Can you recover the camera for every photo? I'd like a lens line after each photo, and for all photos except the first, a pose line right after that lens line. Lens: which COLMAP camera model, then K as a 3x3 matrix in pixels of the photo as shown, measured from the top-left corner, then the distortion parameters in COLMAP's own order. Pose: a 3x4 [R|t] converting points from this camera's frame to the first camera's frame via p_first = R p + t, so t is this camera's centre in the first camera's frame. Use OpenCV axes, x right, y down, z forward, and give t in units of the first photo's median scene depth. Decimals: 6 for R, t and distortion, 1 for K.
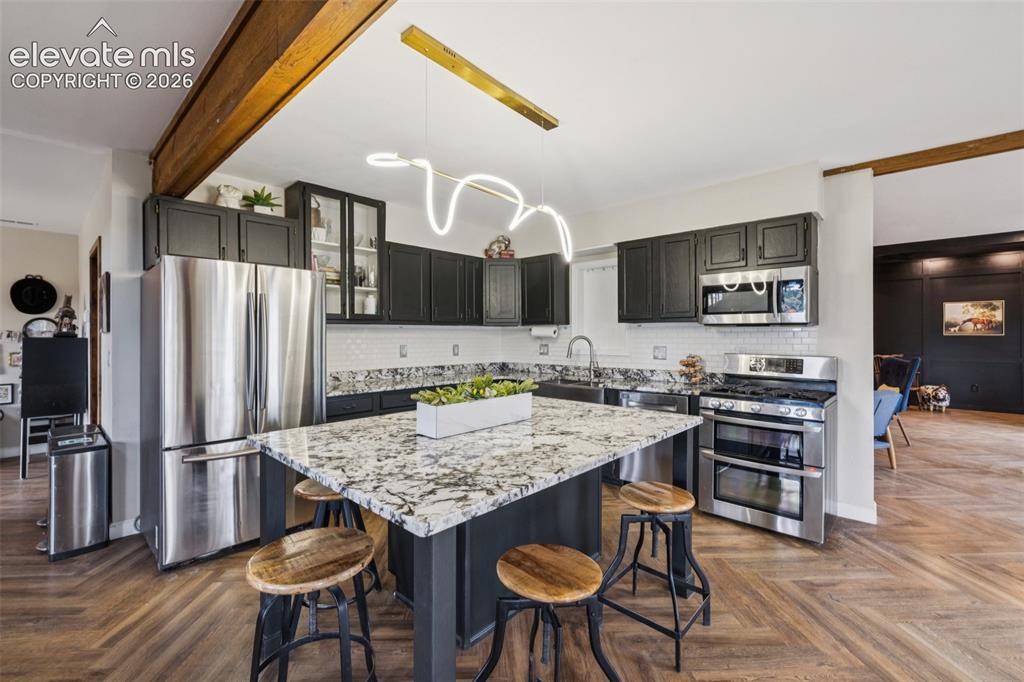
lens RADIAL K [[430.4, 0, 512.0], [0, 430.4, 341.0], [0, 0, 1]] dist [-0.000077, 0.000180]
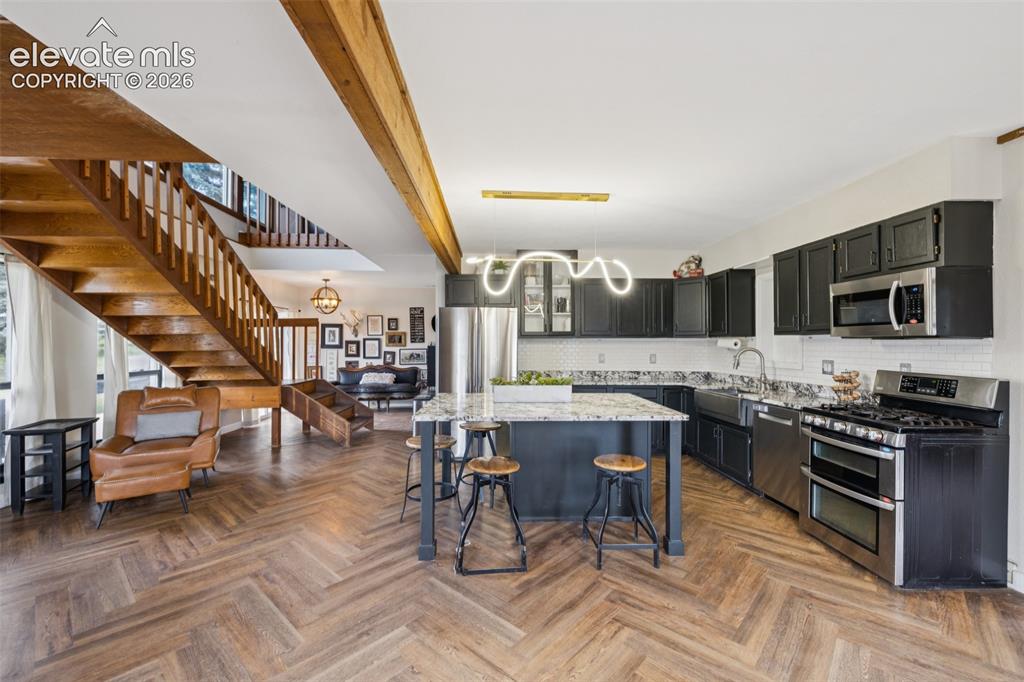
lens RADIAL K [[426.4, 0, 512.1], [0, 426.4, 352.7], [0, 0, 1]] dist [-0.000067, 0.000035]
pose [[0.706150, 0.017931, -0.707835, 0.480099], [-0.012828, 0.999839, 0.012531, -0.006063], [0.707946, 0.000231, 0.706267, -0.111471]]
